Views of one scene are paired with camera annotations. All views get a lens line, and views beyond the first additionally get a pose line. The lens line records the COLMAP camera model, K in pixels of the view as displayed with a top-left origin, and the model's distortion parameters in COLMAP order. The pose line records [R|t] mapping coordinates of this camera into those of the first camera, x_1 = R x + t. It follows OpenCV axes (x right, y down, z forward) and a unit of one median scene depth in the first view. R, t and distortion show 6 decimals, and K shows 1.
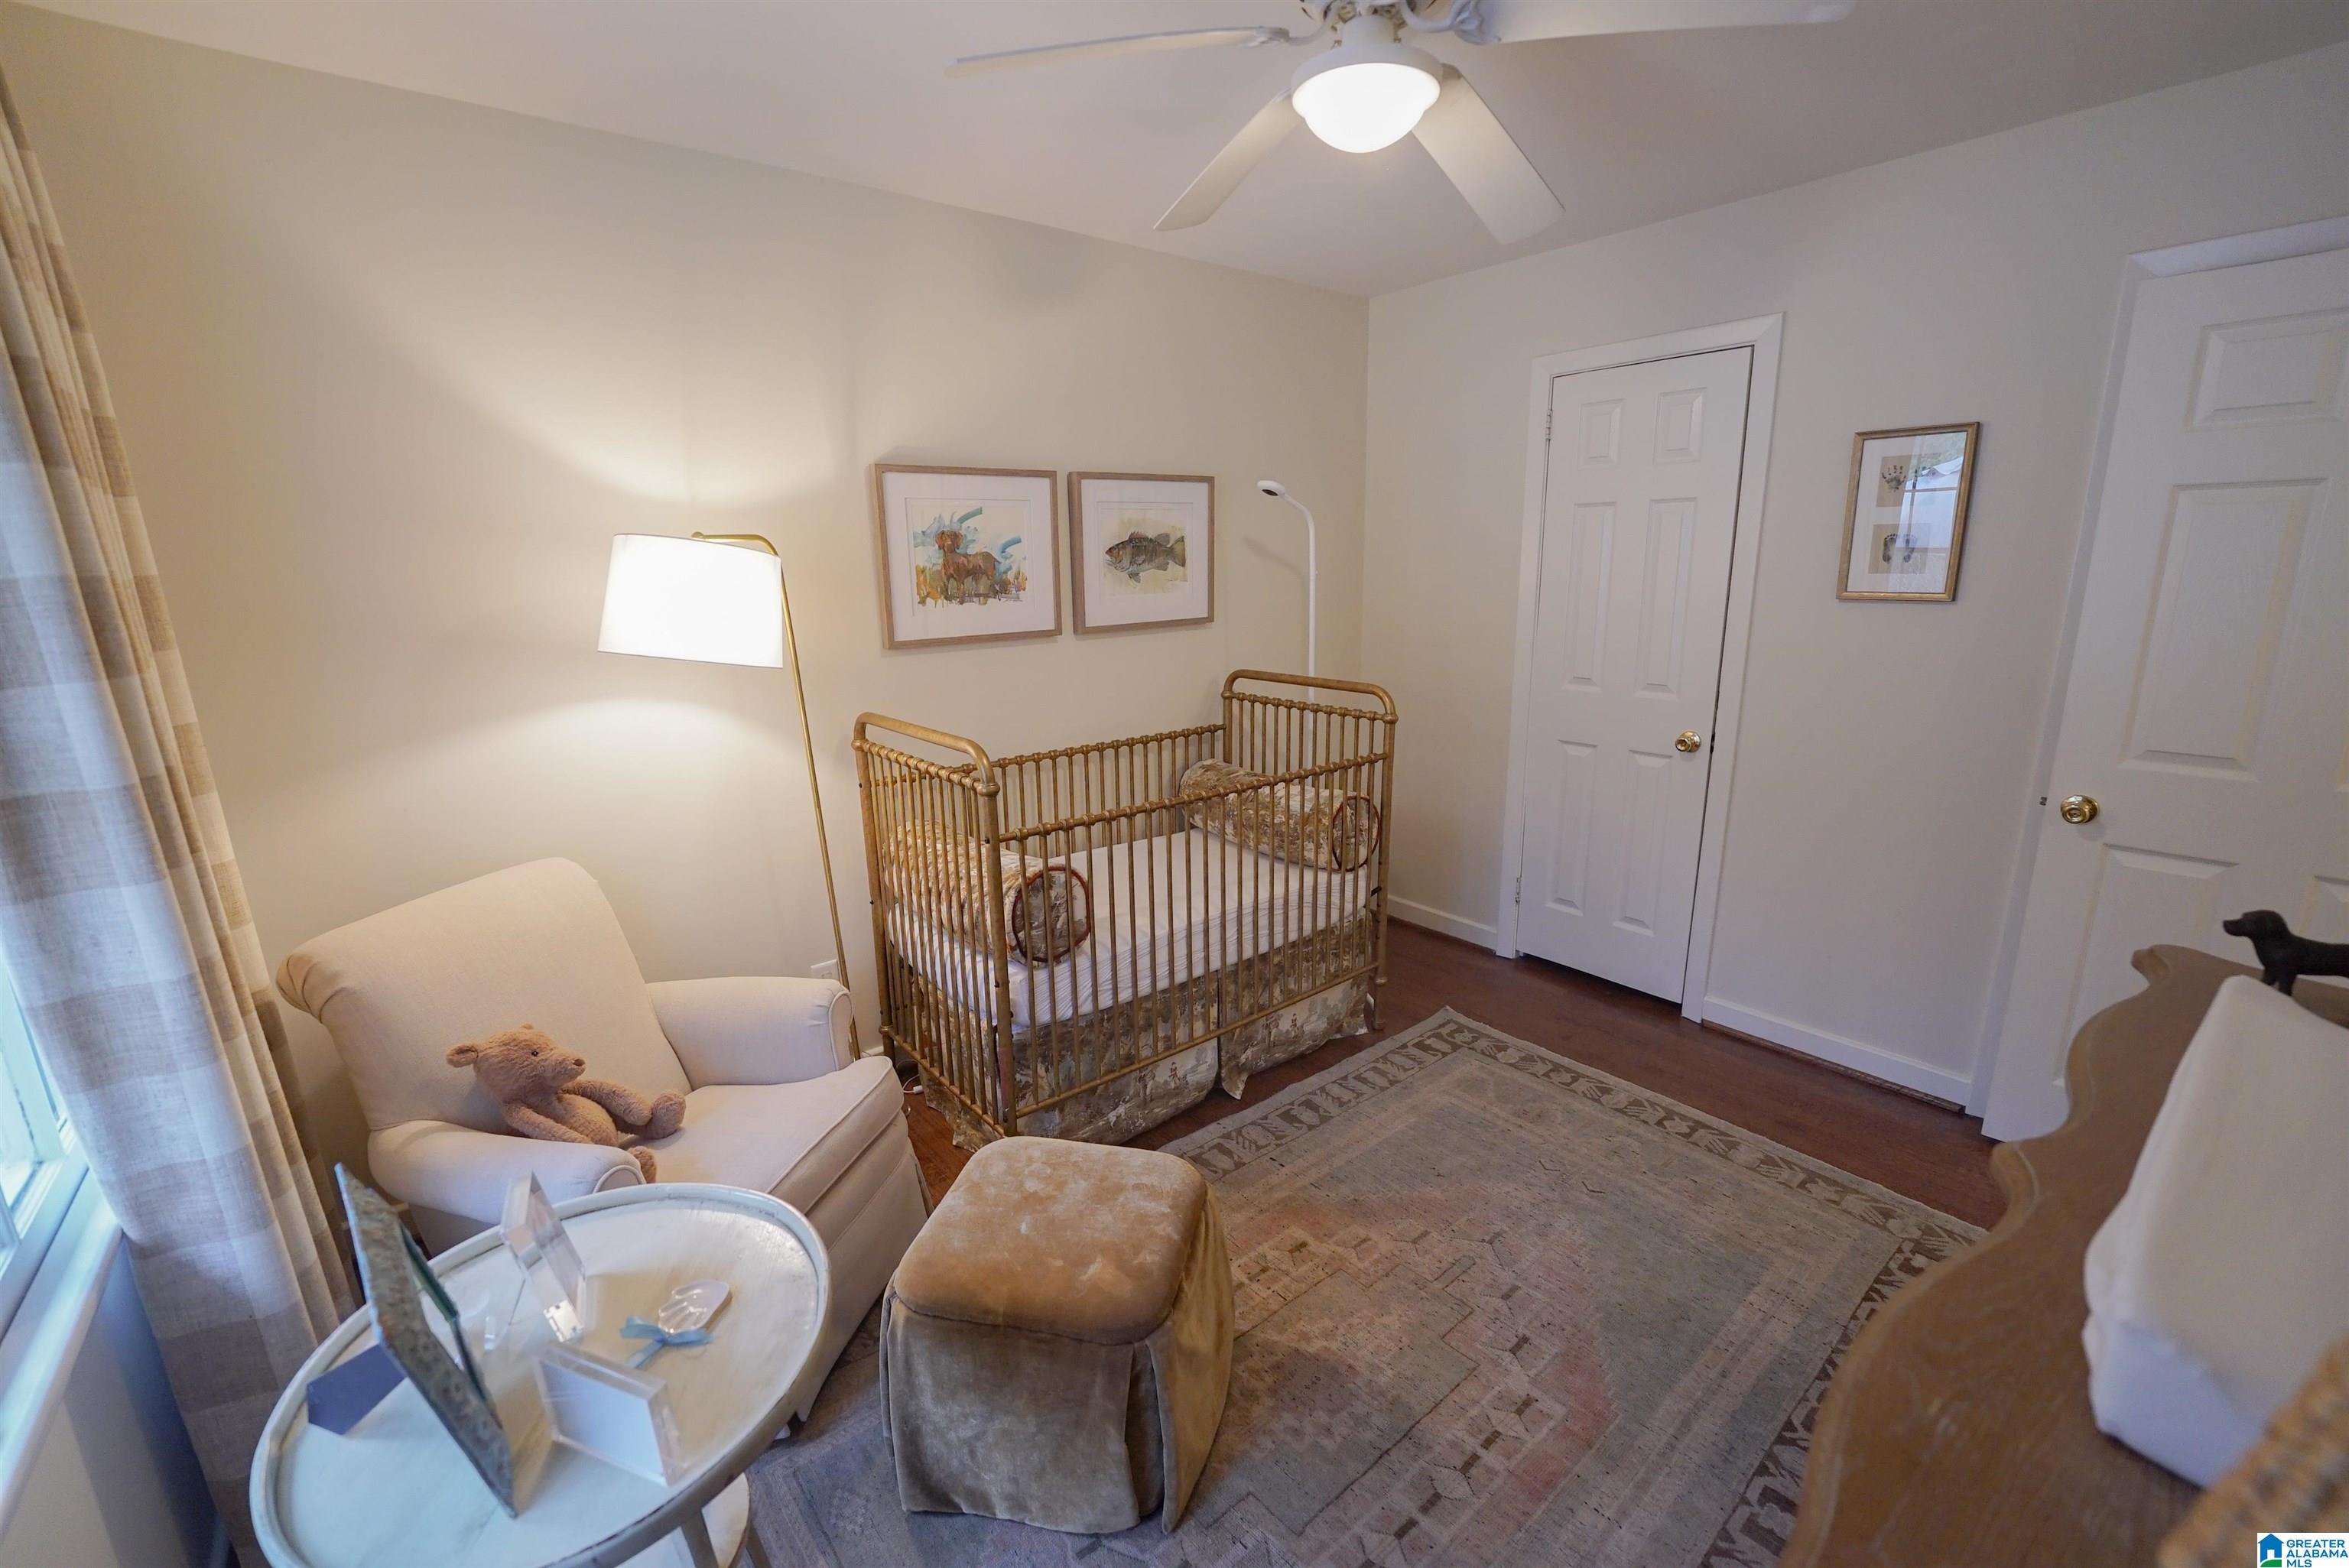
lens RADIAL K [[993.3, 0, 1174.5], [0, 993.3, 784.0], [0, 0, 1]] dist [-0.027377, 0.000019]
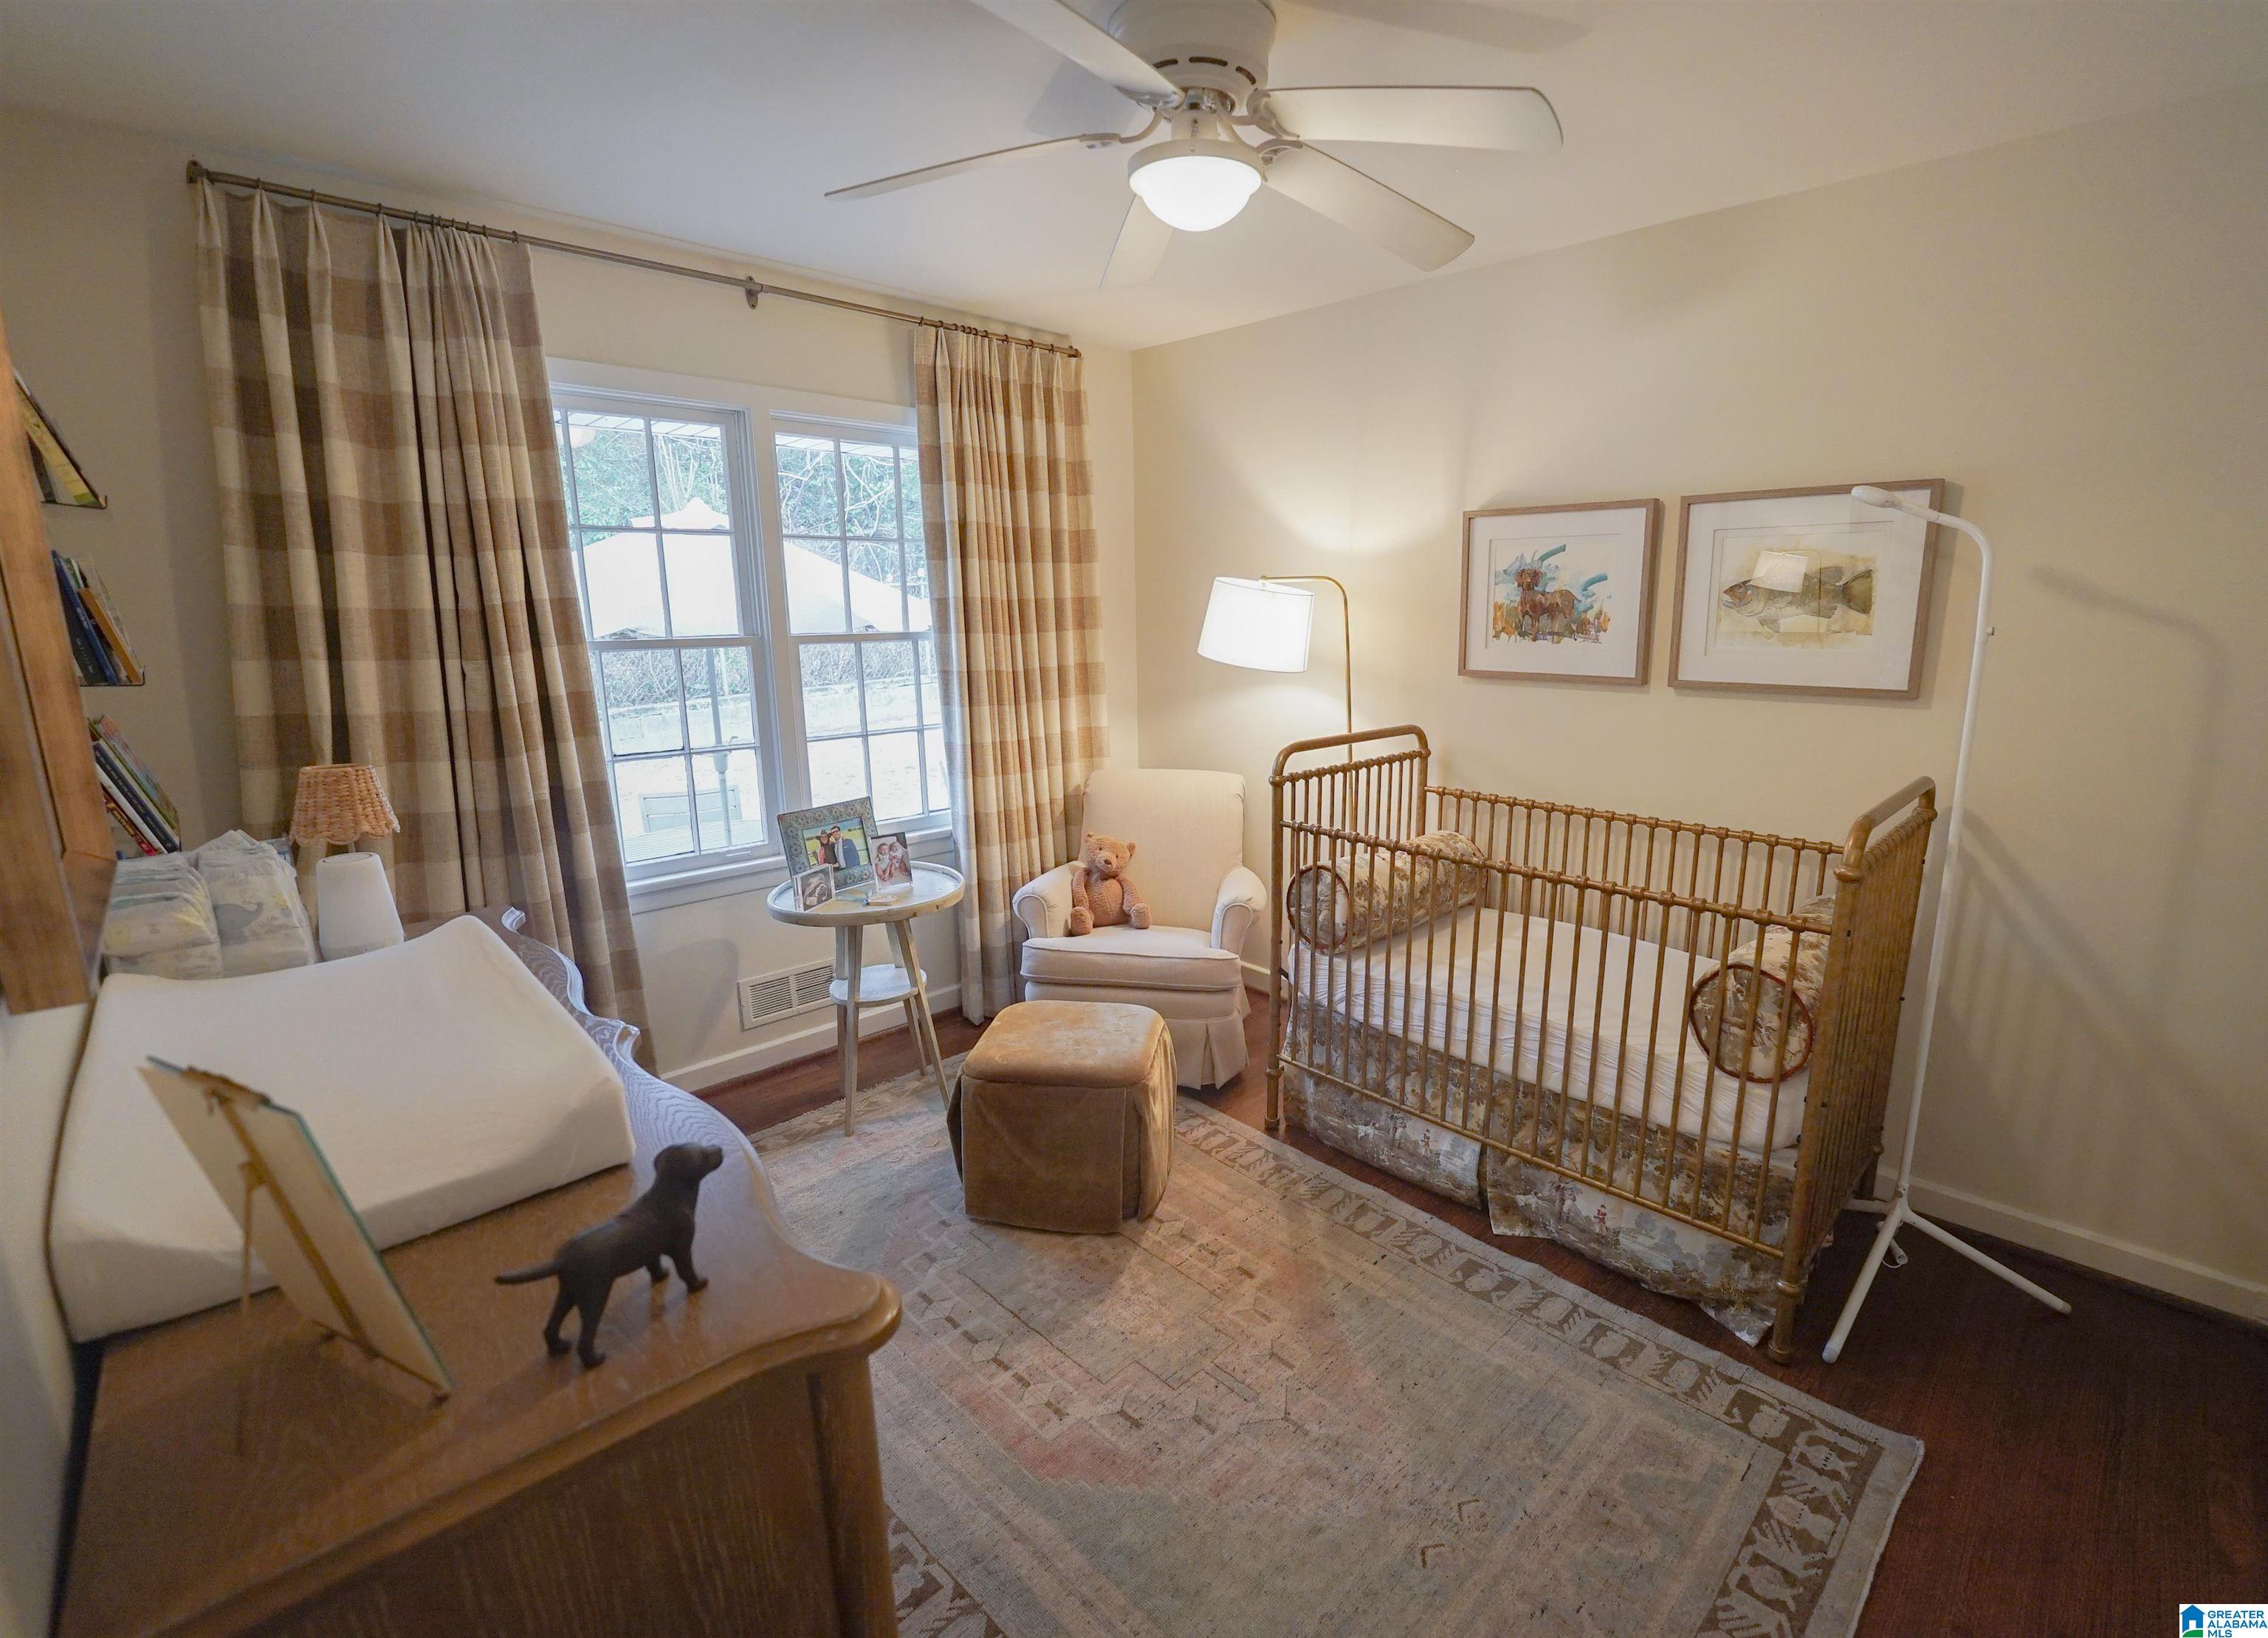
lens RADIAL K [[996.3, 0, 1134.0], [0, 996.3, 819.0], [0, 0, 1]] dist [-0.032320, -0.000113]
pose [[0.067412, 0.228078, -0.971306, 0.779566], [-0.223142, 0.952307, 0.208130, -0.127695], [0.972452, 0.202709, 0.115091, 0.523162]]
